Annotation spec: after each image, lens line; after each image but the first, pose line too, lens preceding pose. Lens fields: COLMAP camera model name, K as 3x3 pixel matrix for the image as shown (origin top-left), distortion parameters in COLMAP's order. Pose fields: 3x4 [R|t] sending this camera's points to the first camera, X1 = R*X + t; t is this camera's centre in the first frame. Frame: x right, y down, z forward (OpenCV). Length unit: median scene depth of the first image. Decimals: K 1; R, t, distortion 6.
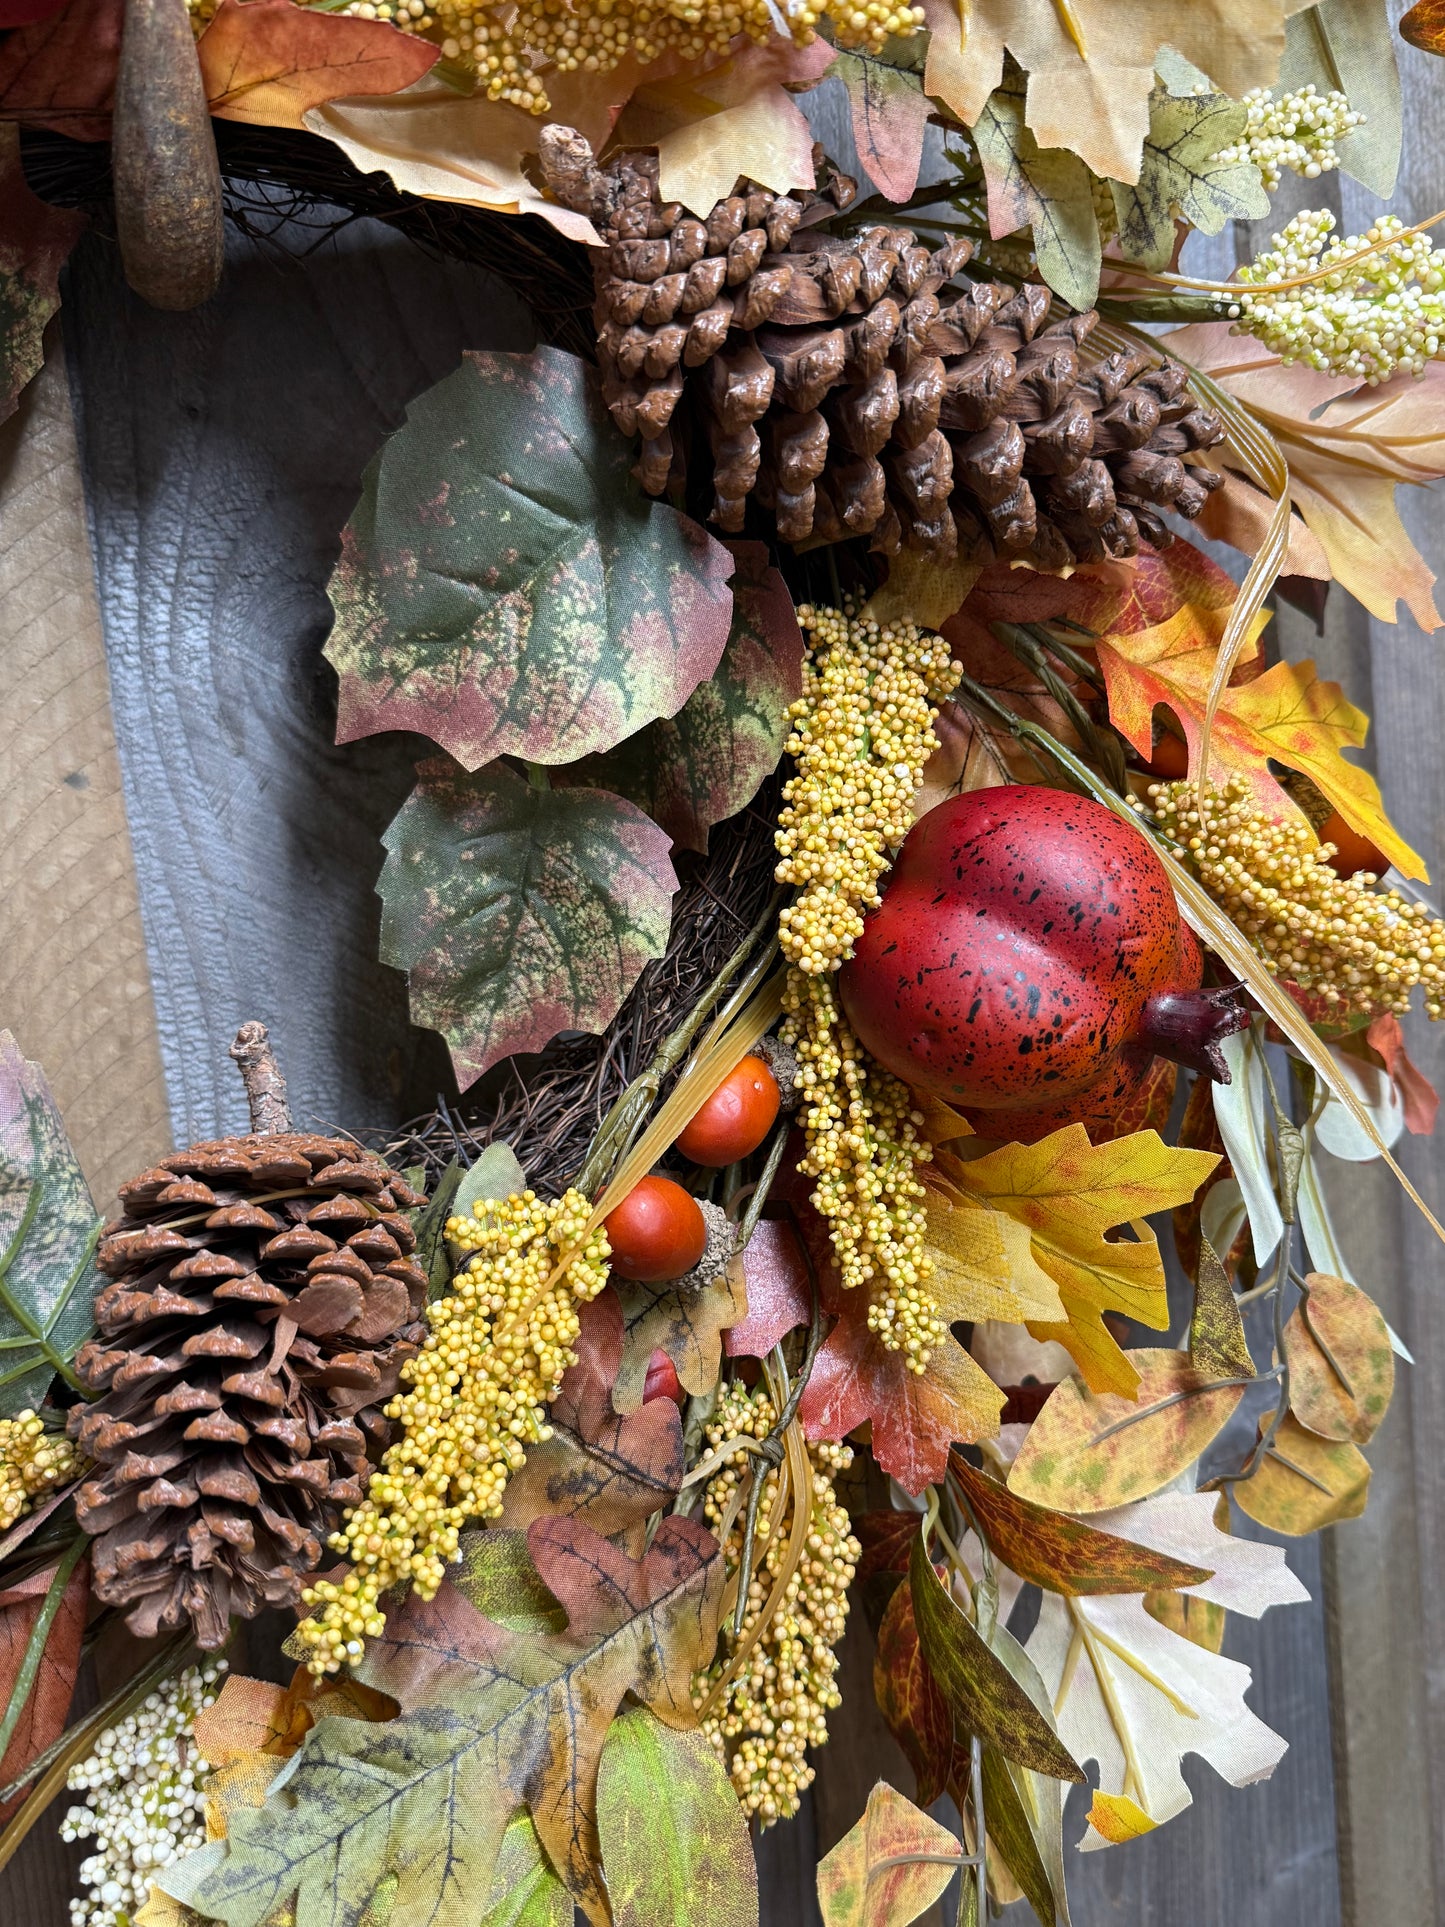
lens RADIAL K [[1552.1, 0, 716.7], [0, 1552.1, 964.8], [0, 0, 1]] dist [0.090425, -0.148637]
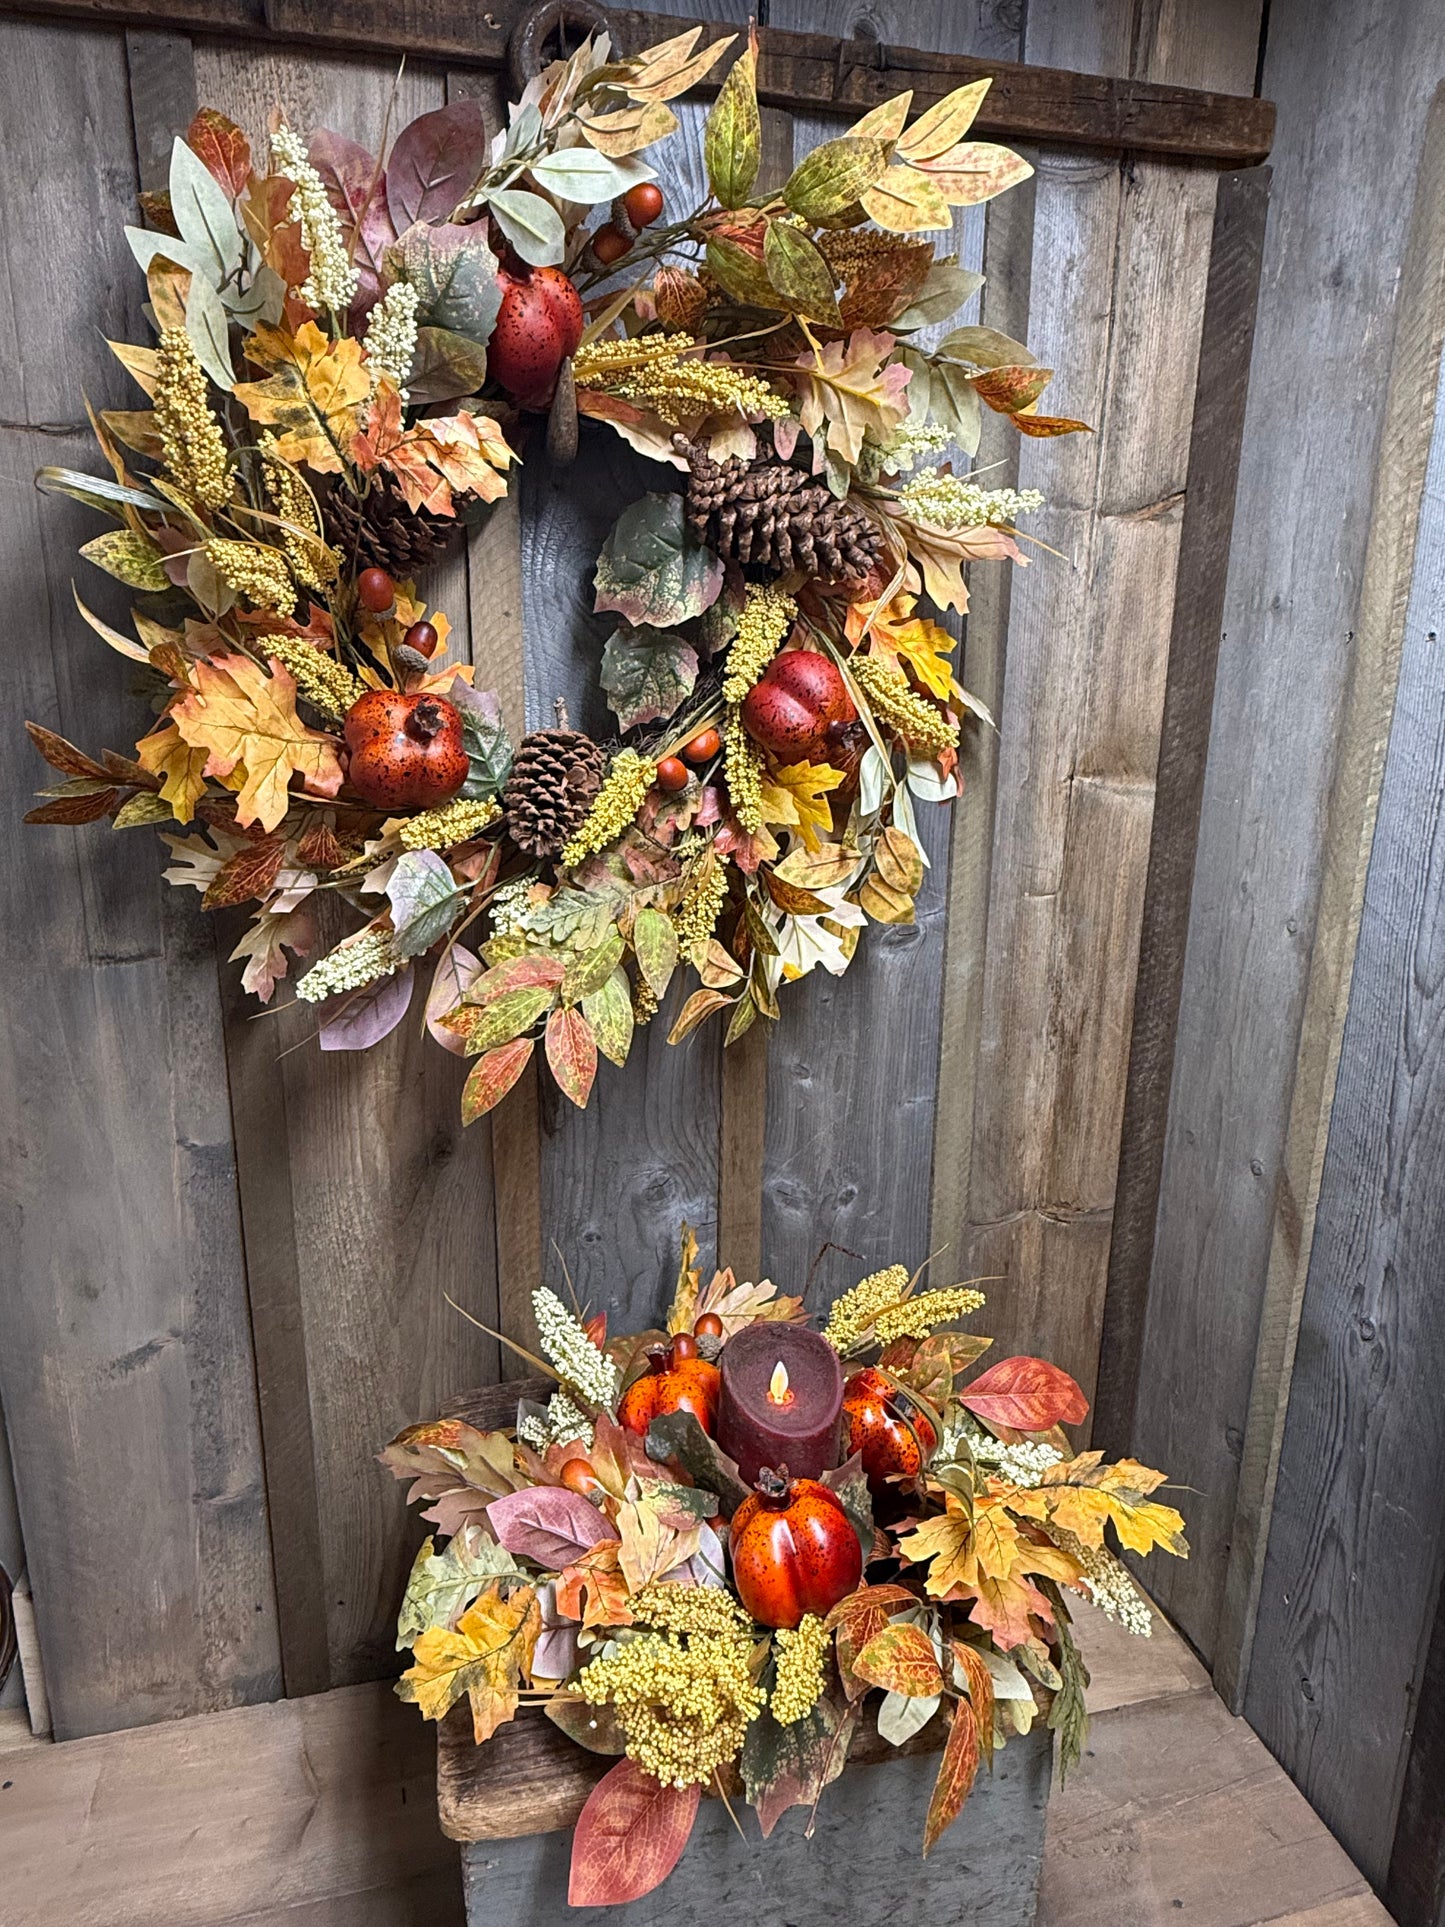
lens RADIAL K [[1167.5, 0, 711.9], [0, 1167.5, 949.0], [0, 0, 1]] dist [-0.001817, -0.001743]
pose [[0.986852, 0.135851, -0.087567, 0.294765], [-0.121580, 0.980930, 0.151643, 0.140473], [0.106498, -0.139003, 0.984549, -1.415181]]
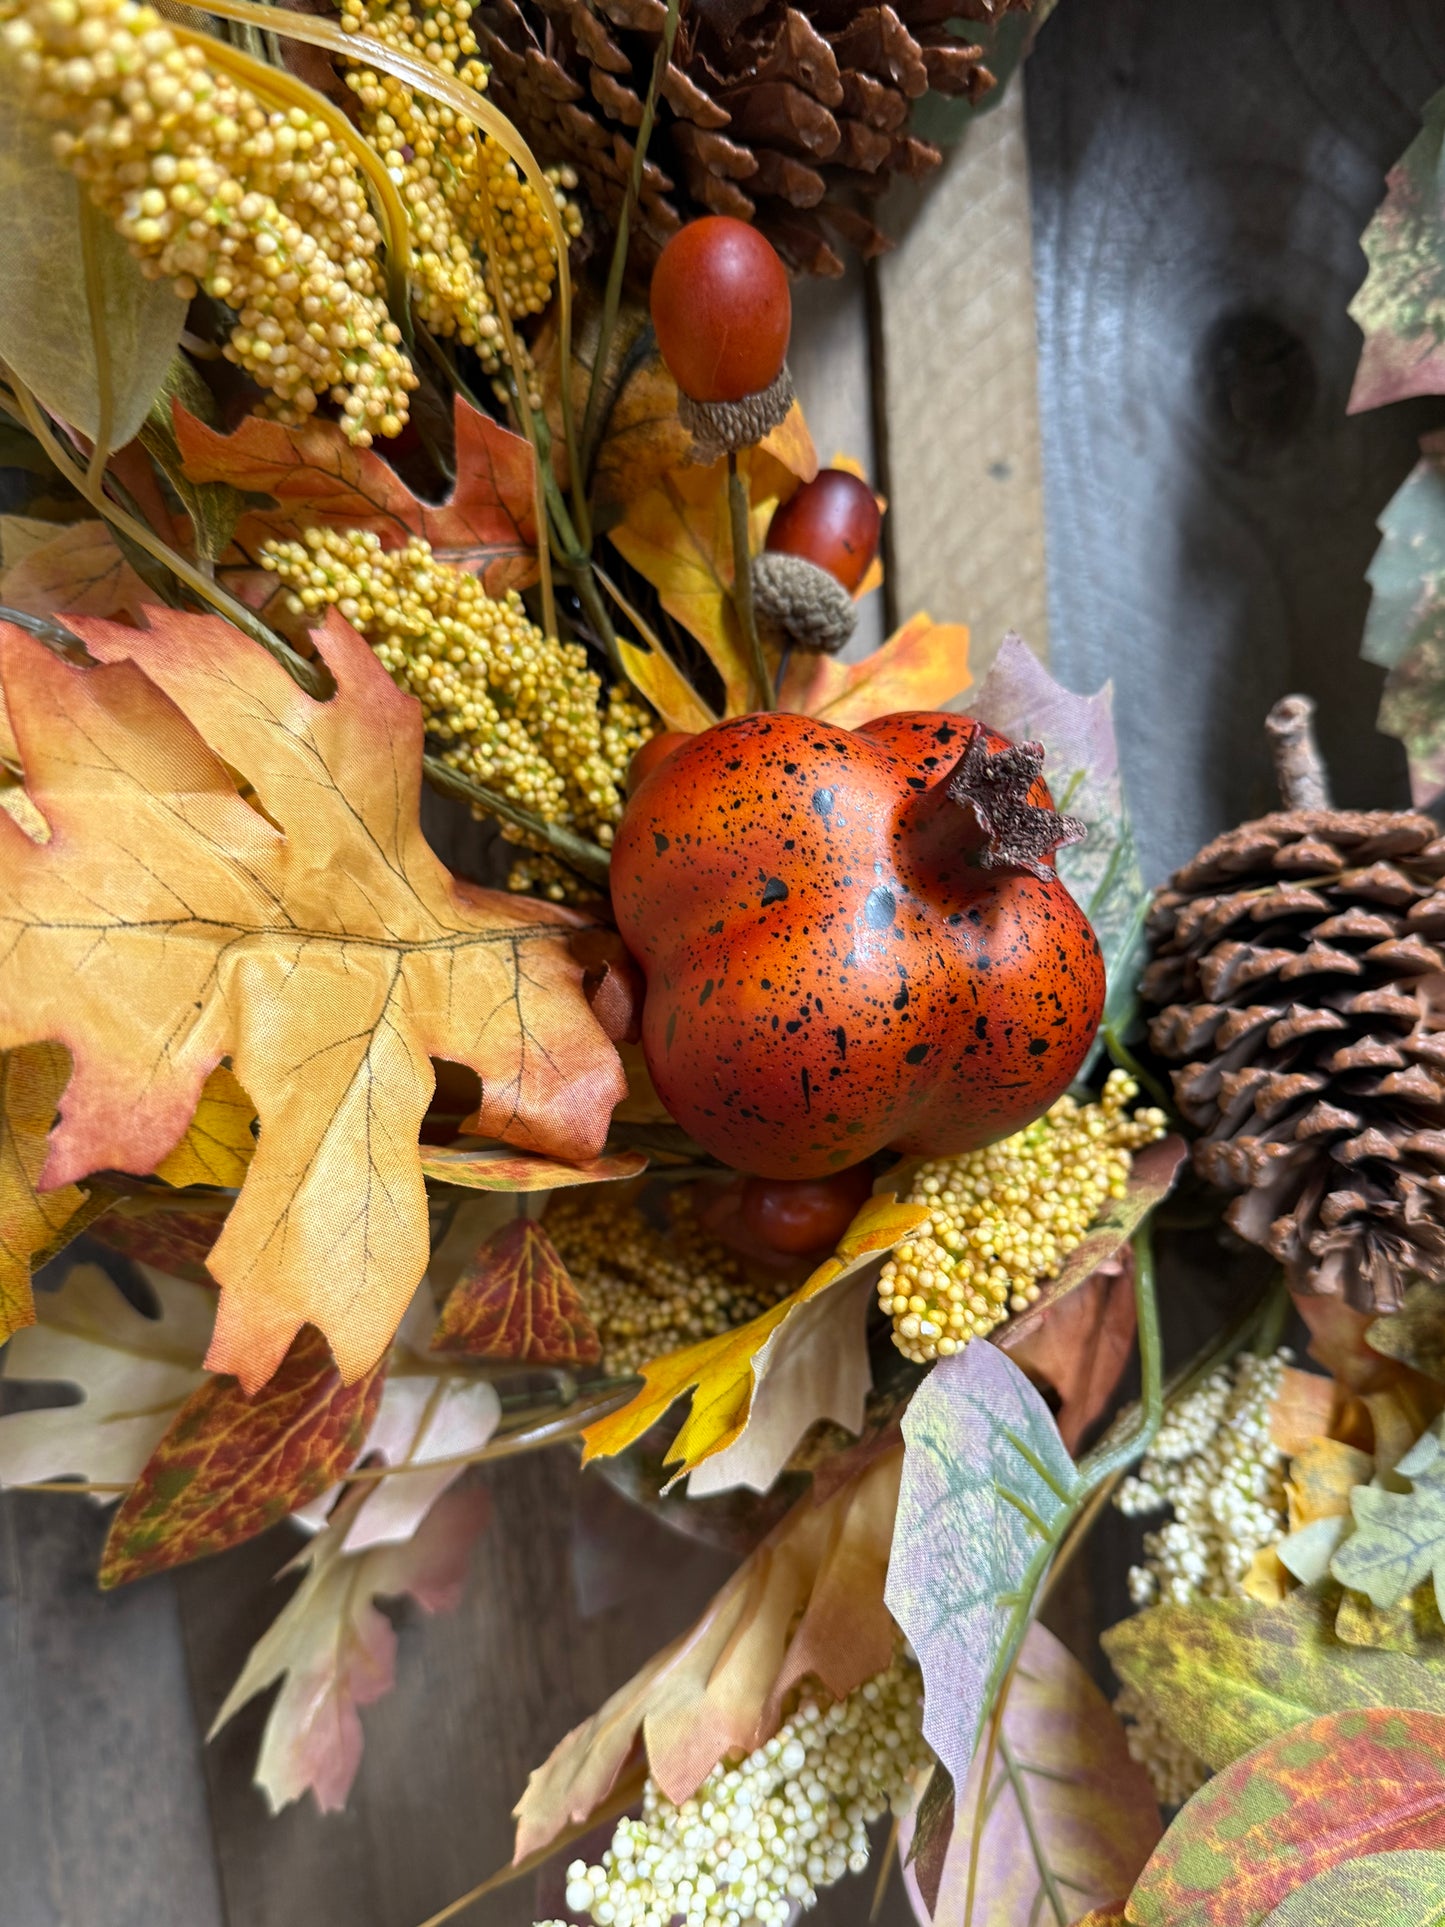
lens RADIAL K [[1610.6, 0, 689.3], [0, 1610.6, 968.9], [0, 0, 1]] dist [0.016083, -0.066698]
pose [[0.978280, 0.056766, -0.199363, -0.439340], [-0.041911, 0.996075, 0.077960, 0.133320], [0.203006, -0.067912, 0.976820, -0.023715]]
